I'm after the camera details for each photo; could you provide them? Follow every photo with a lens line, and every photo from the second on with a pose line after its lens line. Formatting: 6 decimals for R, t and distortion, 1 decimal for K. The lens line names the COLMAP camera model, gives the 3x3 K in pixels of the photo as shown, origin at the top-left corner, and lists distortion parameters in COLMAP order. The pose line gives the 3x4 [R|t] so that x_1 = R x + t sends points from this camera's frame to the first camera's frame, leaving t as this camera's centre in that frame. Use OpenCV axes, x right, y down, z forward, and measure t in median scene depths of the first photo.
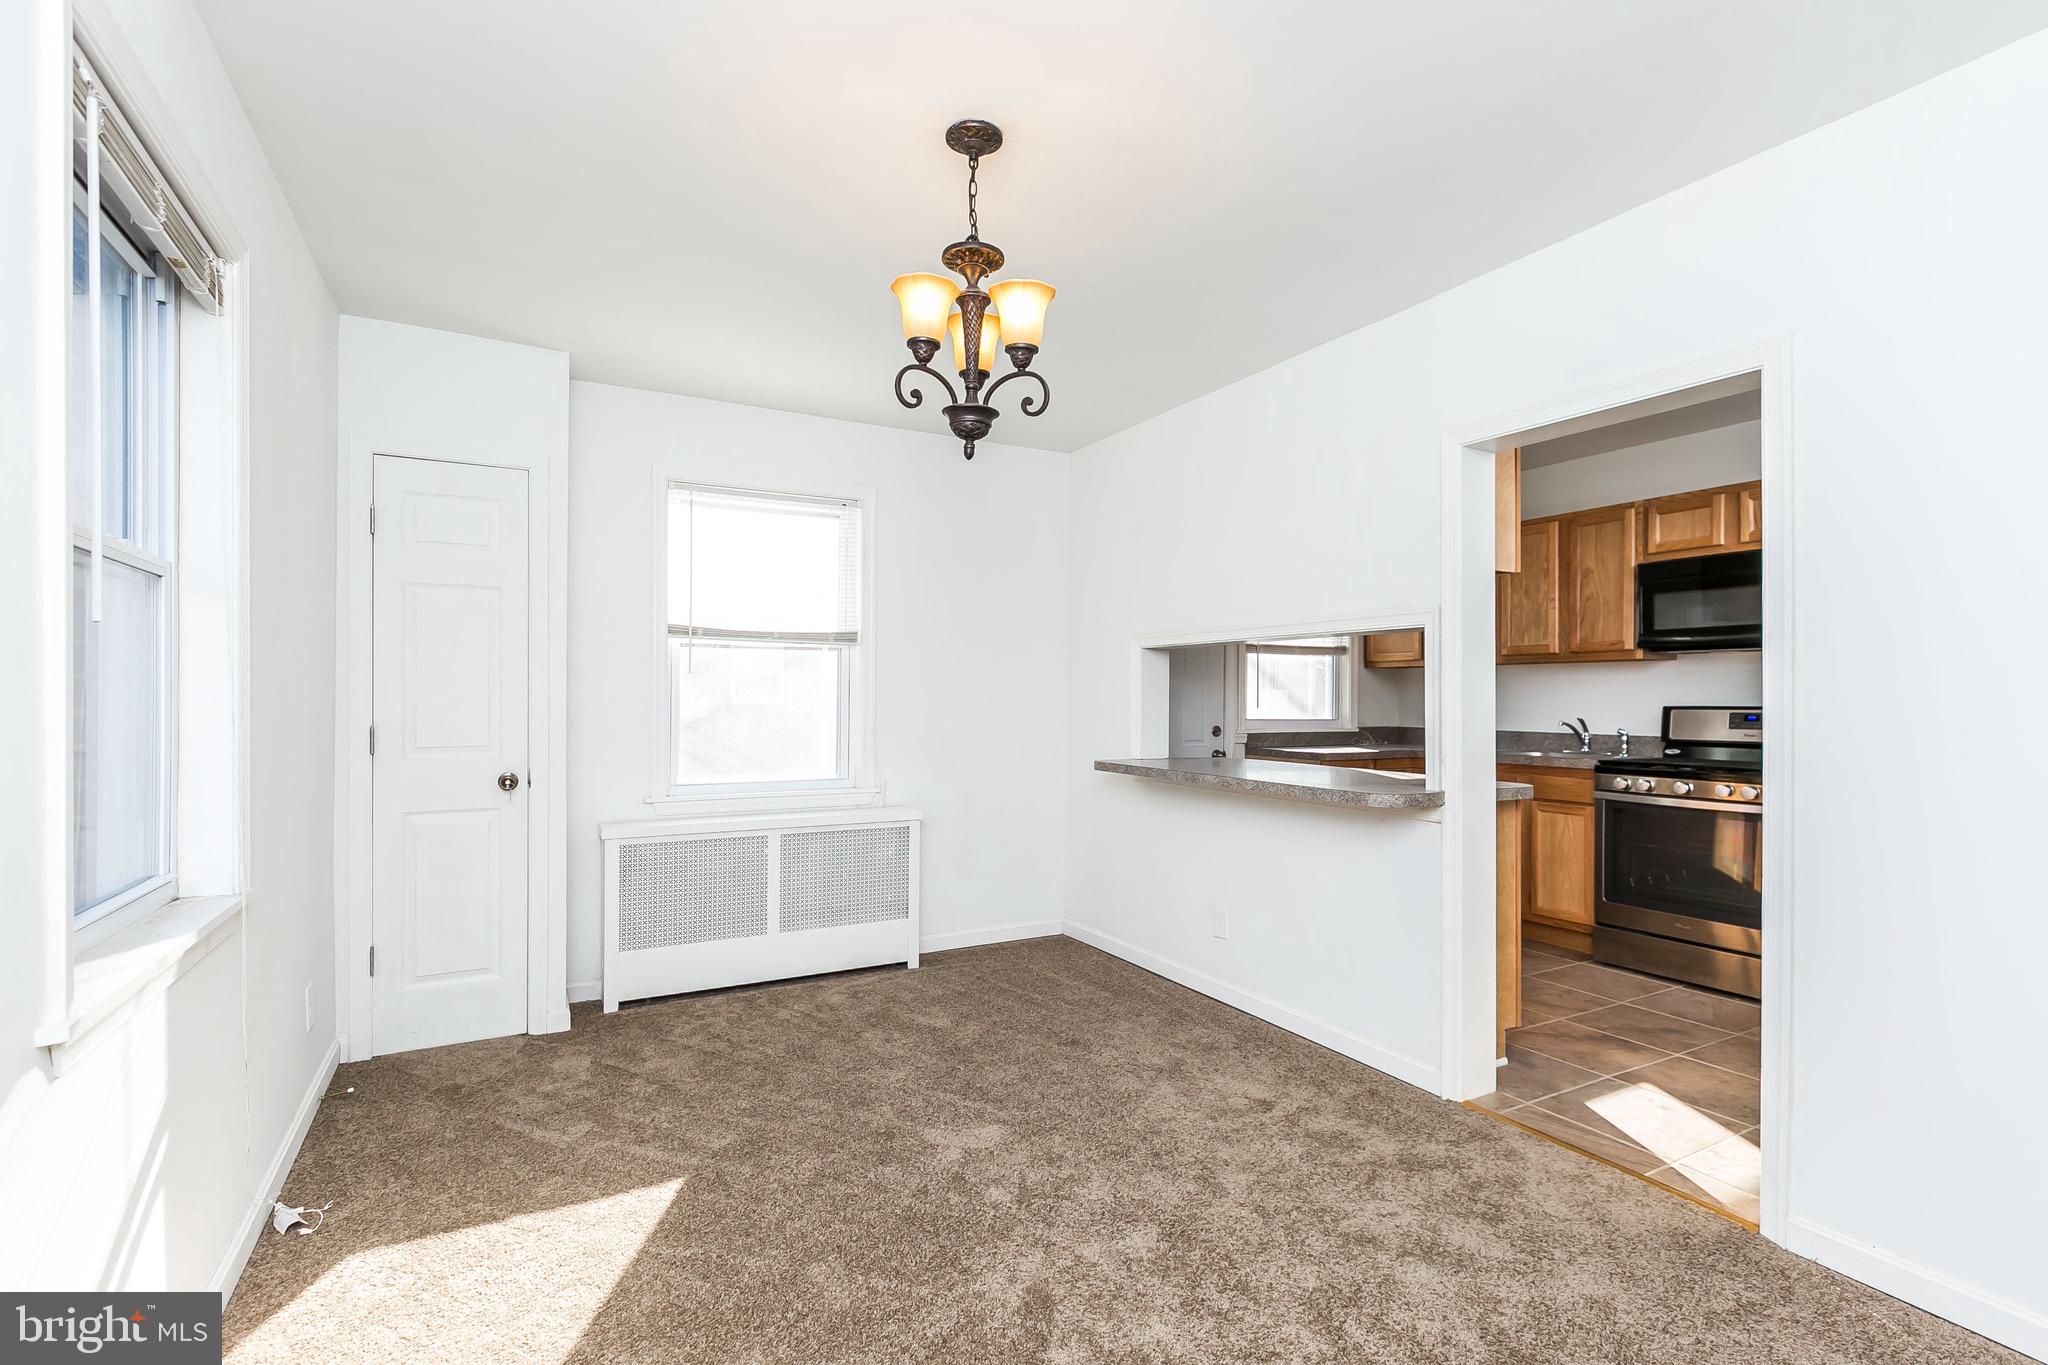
lens RADIAL K [[937.3, 0, 1022.8], [0, 937.3, 696.6], [0, 0, 1]] dist [-0.001463, 0.000263]
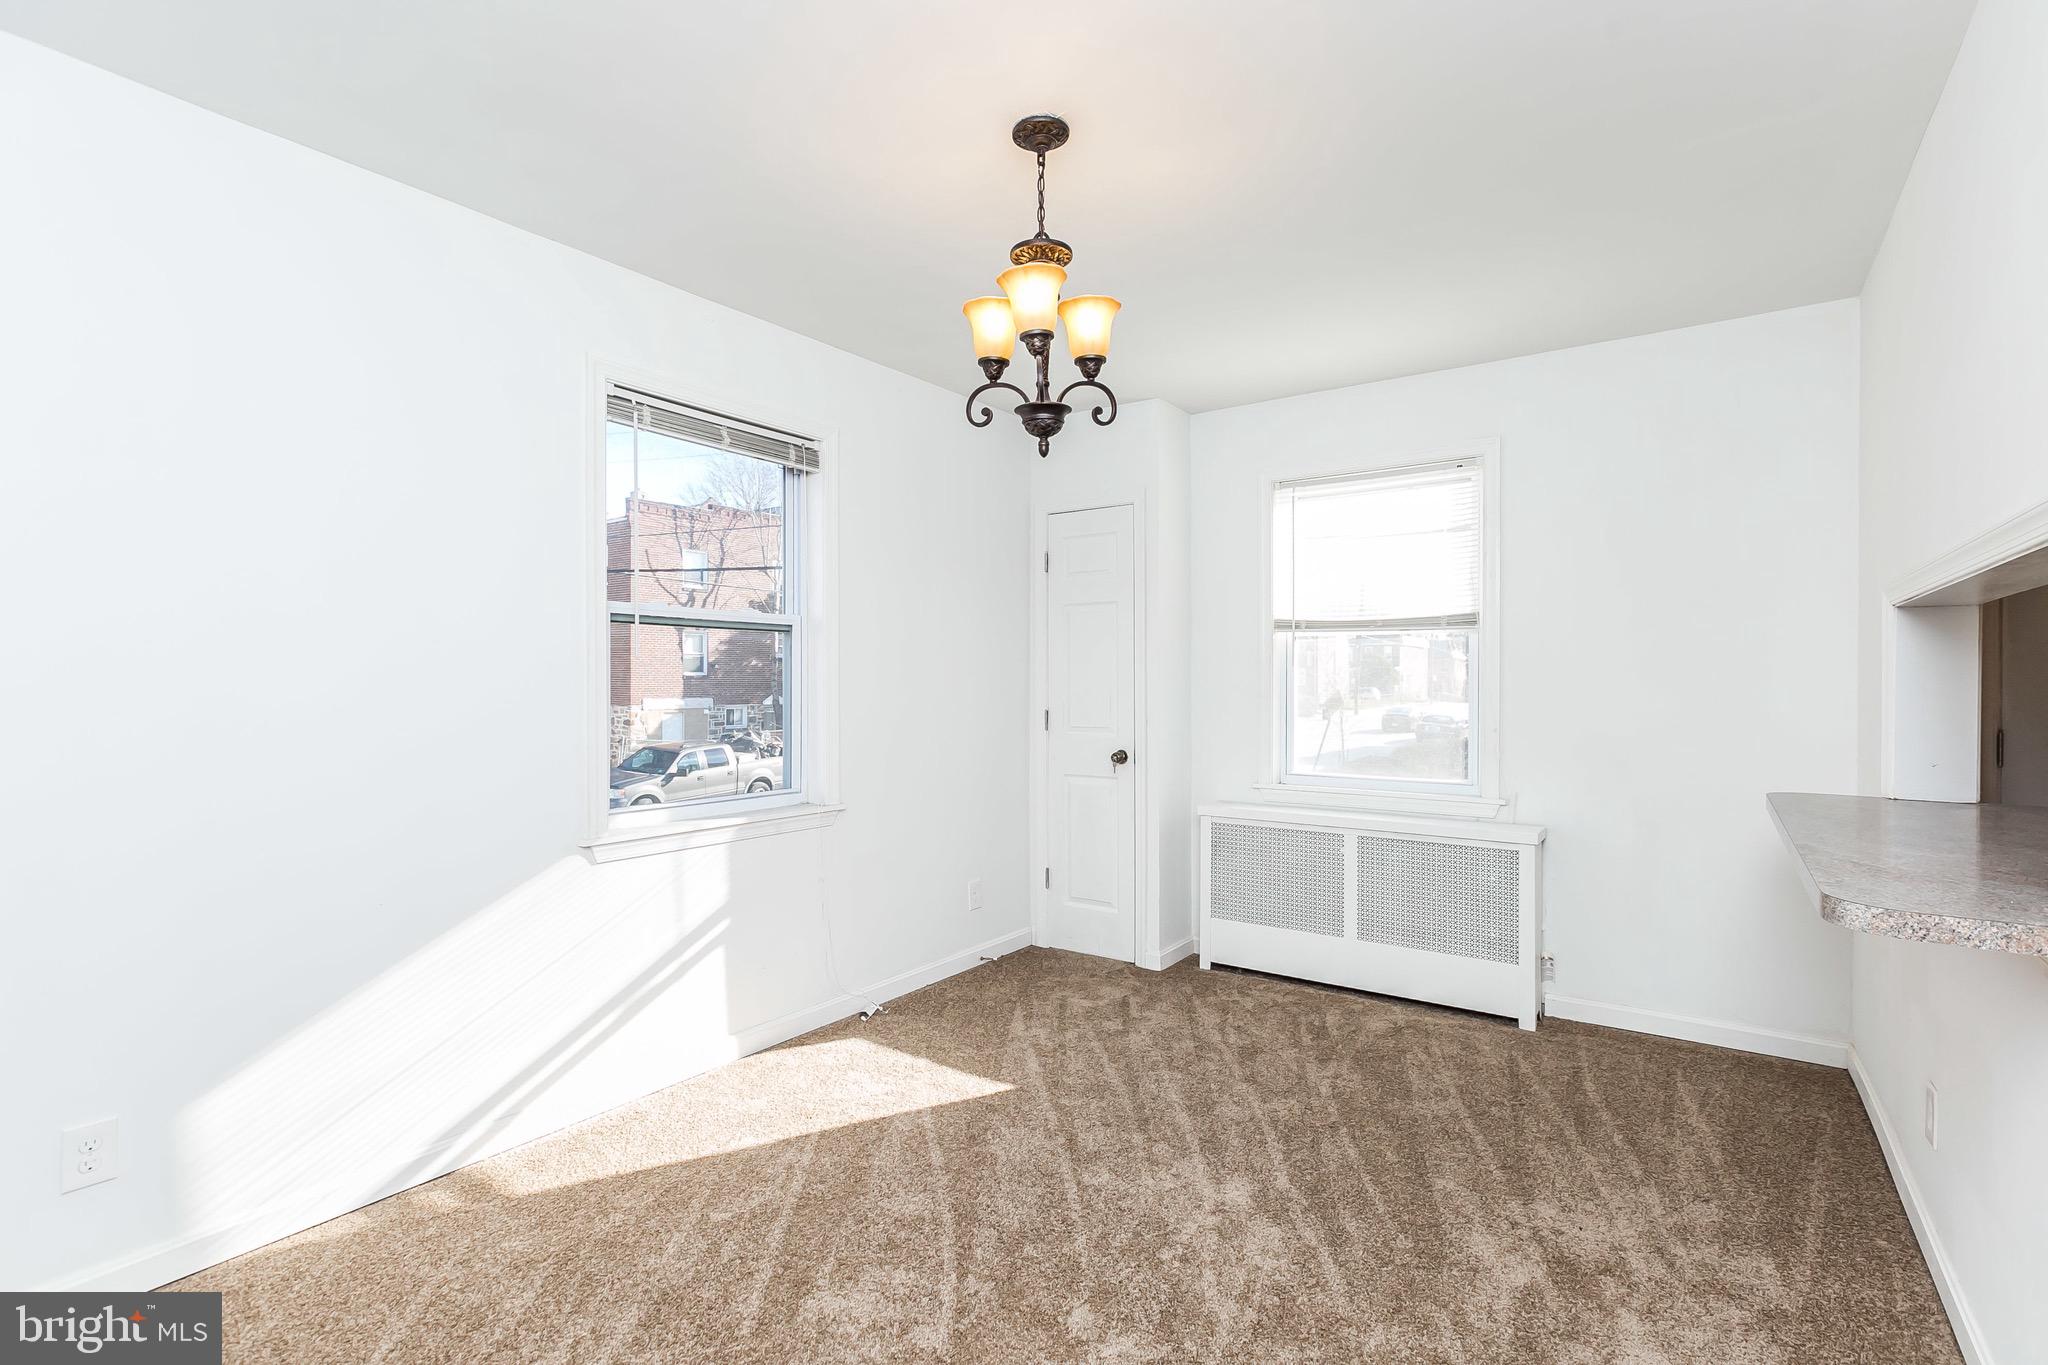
lens RADIAL K [[941.9, 0, 1032.9], [0, 941.9, 683.7], [0, 0, 1]] dist [-0.000746, 0.000718]
pose [[0.442794, -0.000857, -0.896623, 0.437683], [0.001386, 0.999999, -0.000271, -0.005565], [0.896622, -0.001123, 0.442795, 0.283732]]
